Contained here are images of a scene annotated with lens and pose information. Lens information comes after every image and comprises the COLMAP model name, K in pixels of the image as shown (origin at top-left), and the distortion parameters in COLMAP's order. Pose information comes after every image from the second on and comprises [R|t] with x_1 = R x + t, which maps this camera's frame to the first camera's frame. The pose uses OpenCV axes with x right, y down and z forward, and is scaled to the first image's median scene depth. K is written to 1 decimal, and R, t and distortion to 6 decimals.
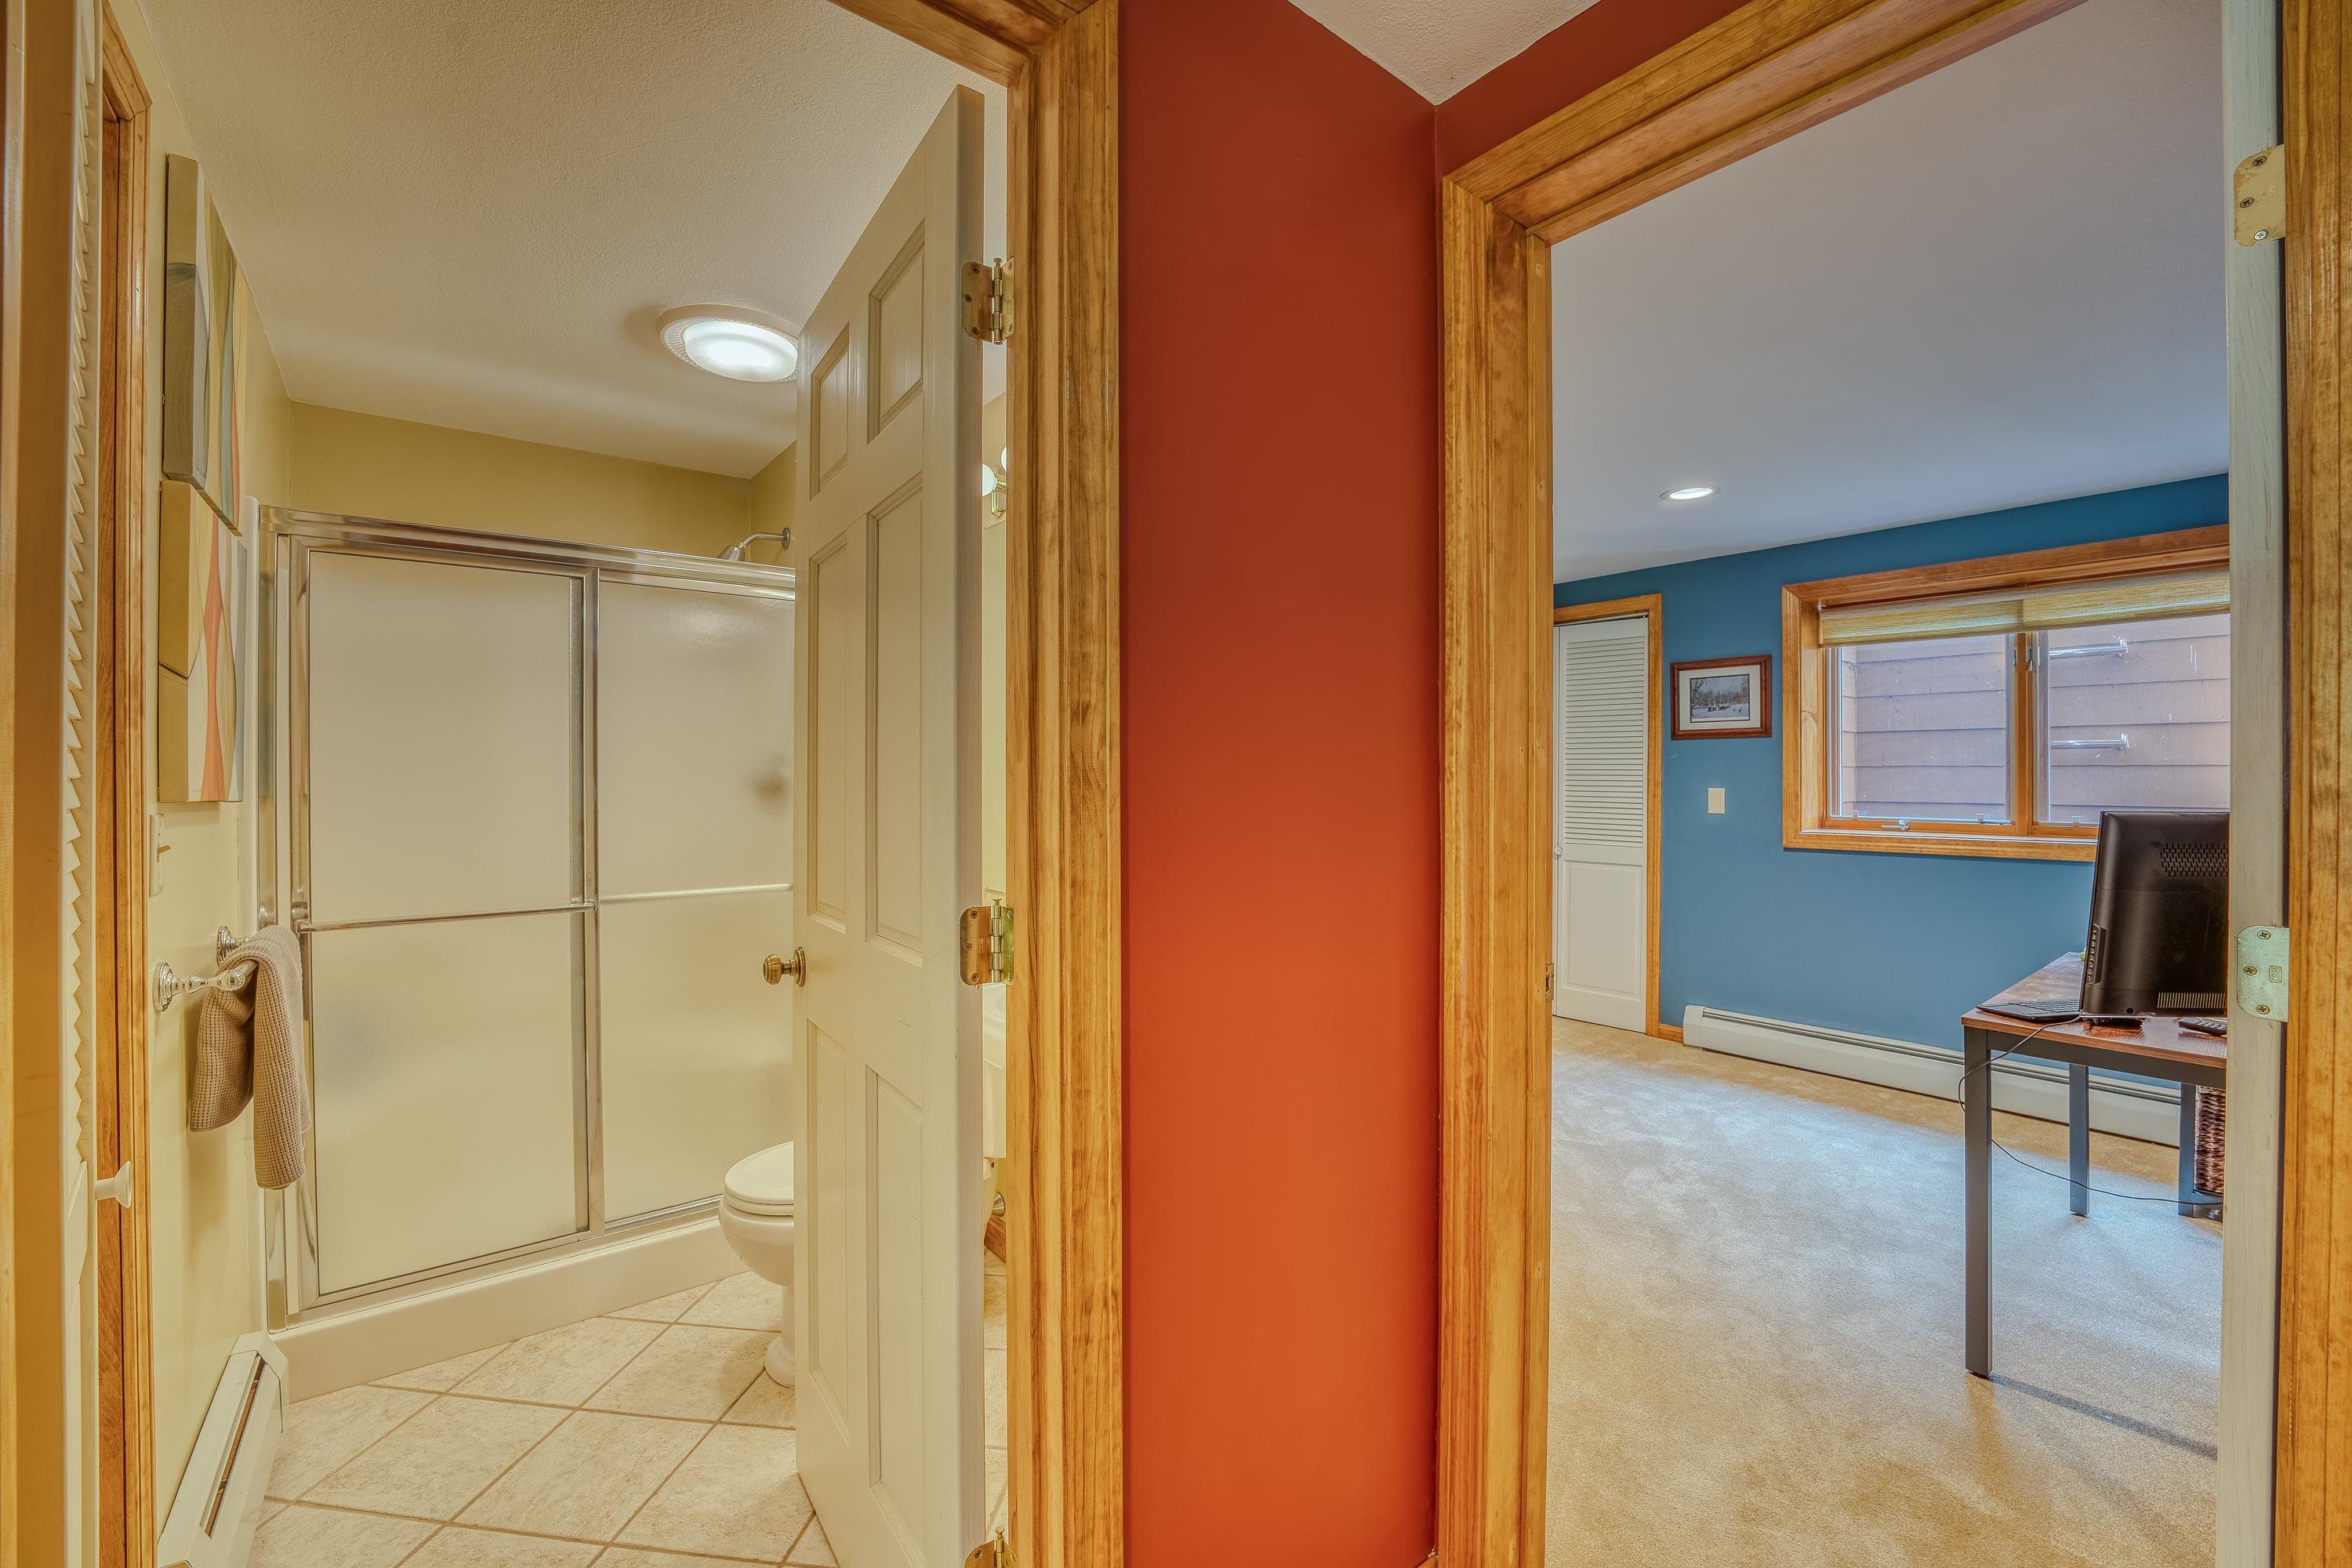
lens RADIAL K [[964.4, 0, 1184.3], [0, 964.4, 776.6], [0, 0, 1]] dist [-0.021981, 0.000285]
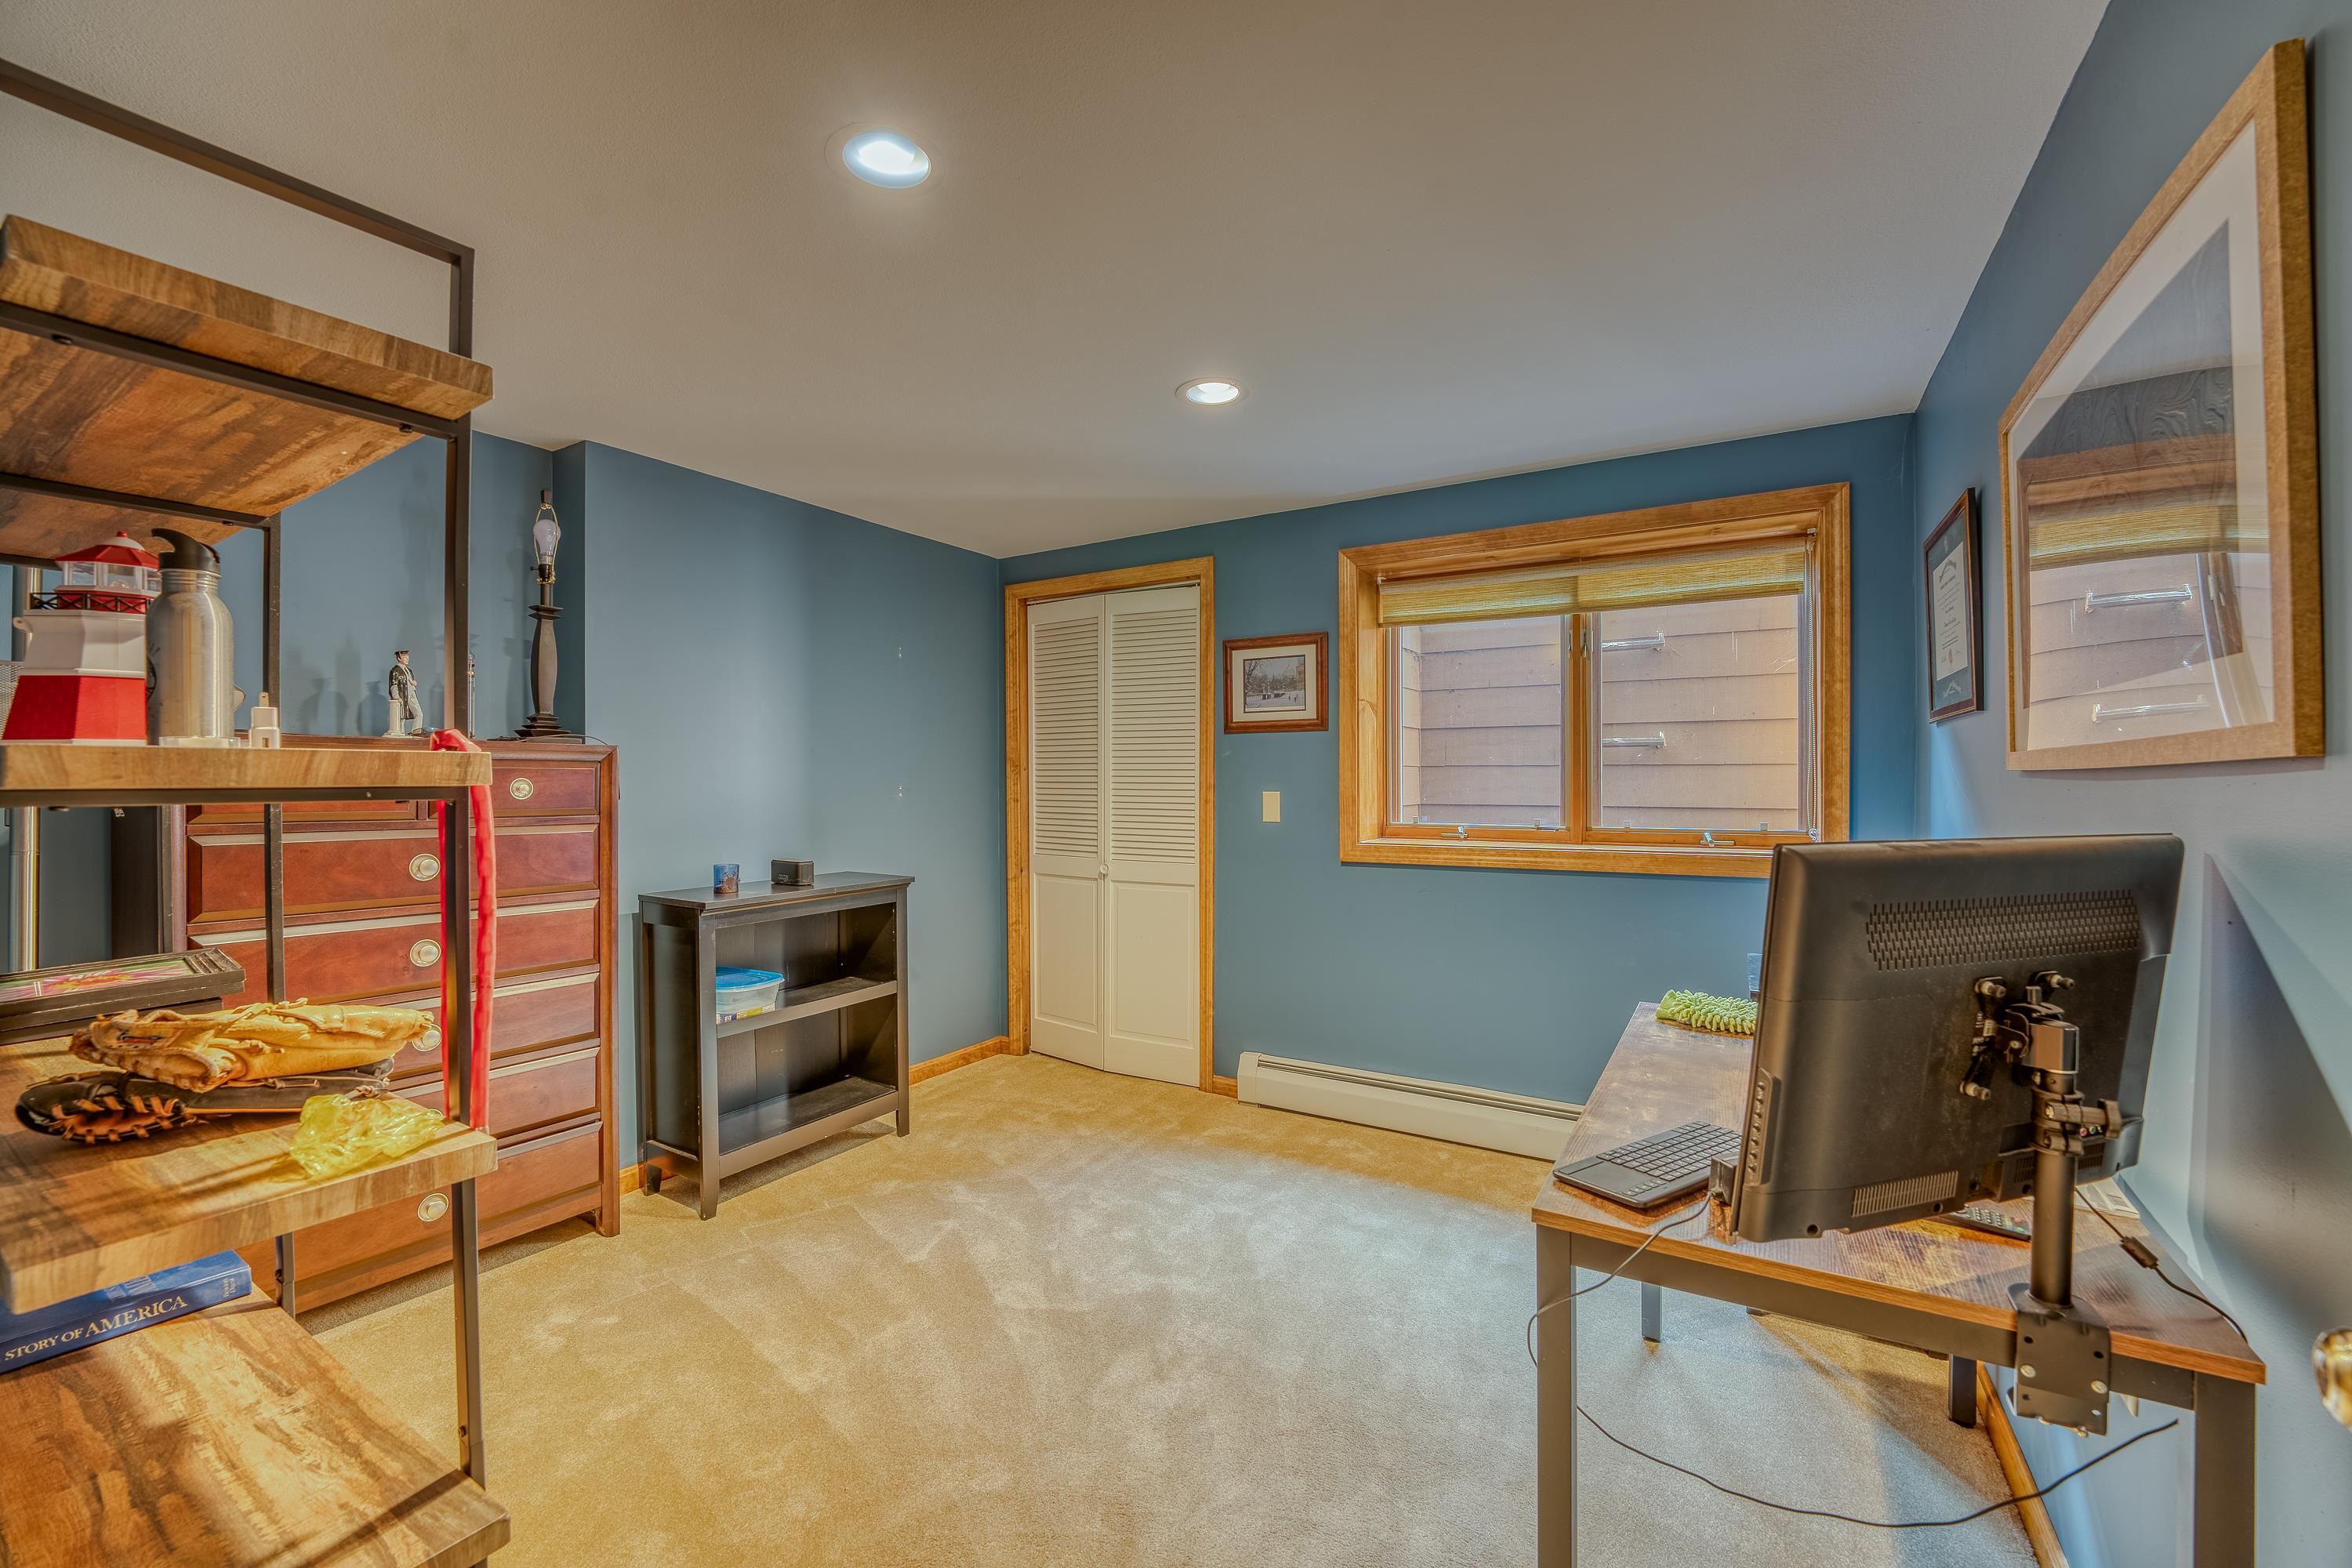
lens RADIAL K [[964.4, 0, 1165.2], [0, 964.4, 783.6], [0, 0, 1]] dist [-0.021981, 0.000285]
pose [[0.943184, -0.005021, 0.332233, 0.212387], [0.003295, 0.999978, 0.005759, 0.000119], [-0.332254, -0.004337, 0.943180, 0.268084]]
